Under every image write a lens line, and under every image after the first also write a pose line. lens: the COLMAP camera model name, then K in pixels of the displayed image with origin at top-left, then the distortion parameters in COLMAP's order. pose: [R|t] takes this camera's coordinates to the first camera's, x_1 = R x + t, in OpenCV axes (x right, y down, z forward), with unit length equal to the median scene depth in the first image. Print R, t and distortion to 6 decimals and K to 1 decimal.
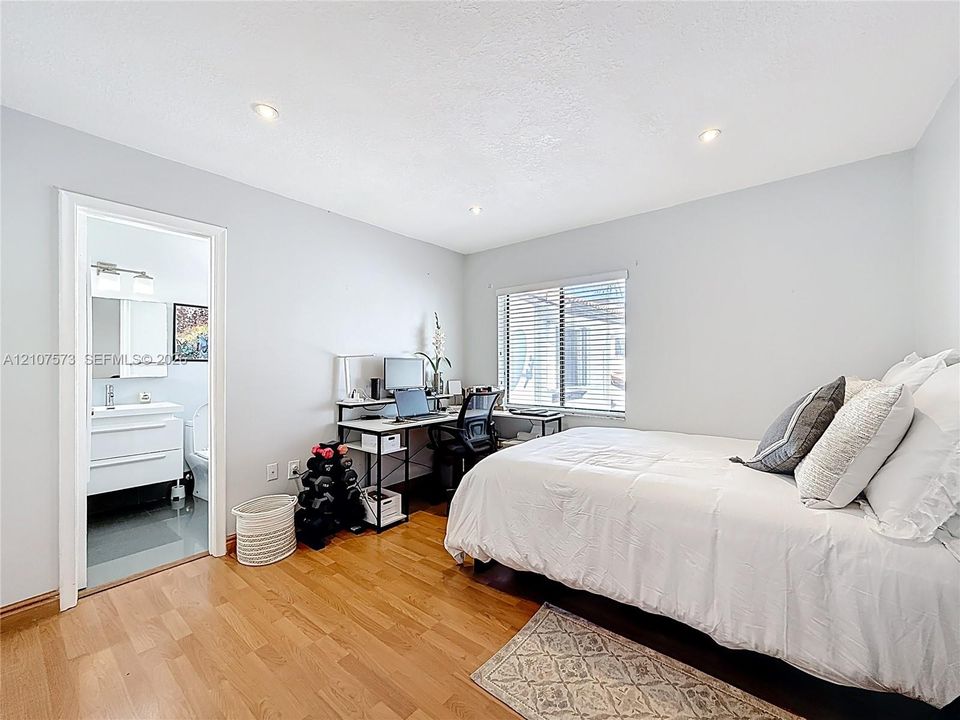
lens RADIAL K [[386.5, 0, 479.2], [0, 386.5, 361.8], [0, 0, 1]] dist [0.002048, 0.000046]
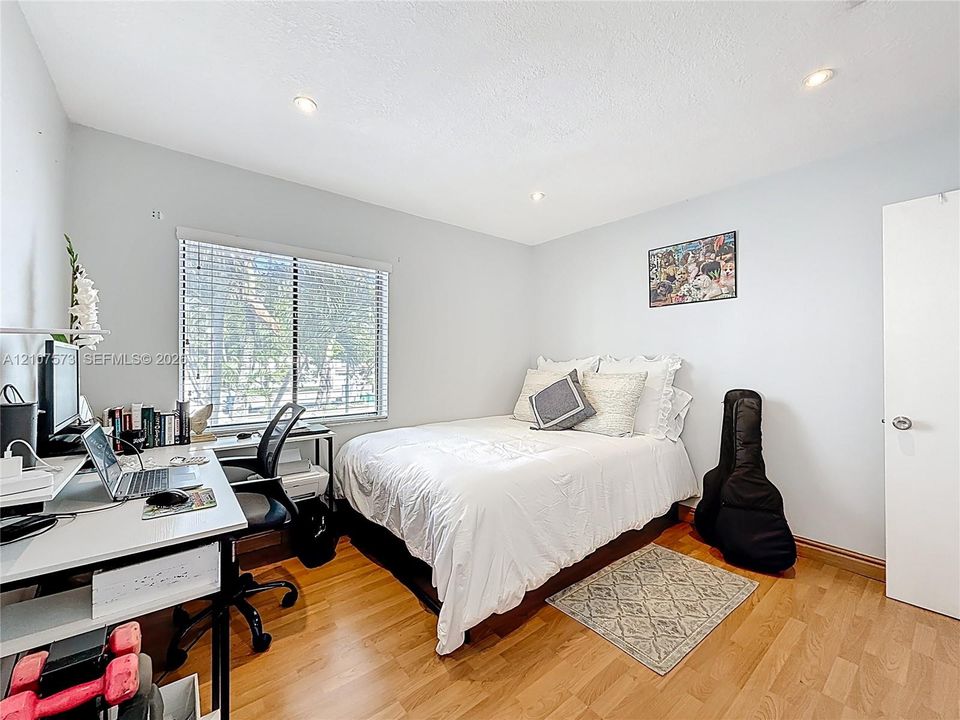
lens RADIAL K [[386.5, 0, 479.2], [0, 386.5, 361.8], [0, 0, 1]] dist [0.002048, 0.000046]
pose [[0.222494, 0.003157, 0.974929, -0.897682], [0.001775, 0.999992, -0.003643, 0.011064], [-0.974933, 0.002541, 0.222486, 1.008890]]
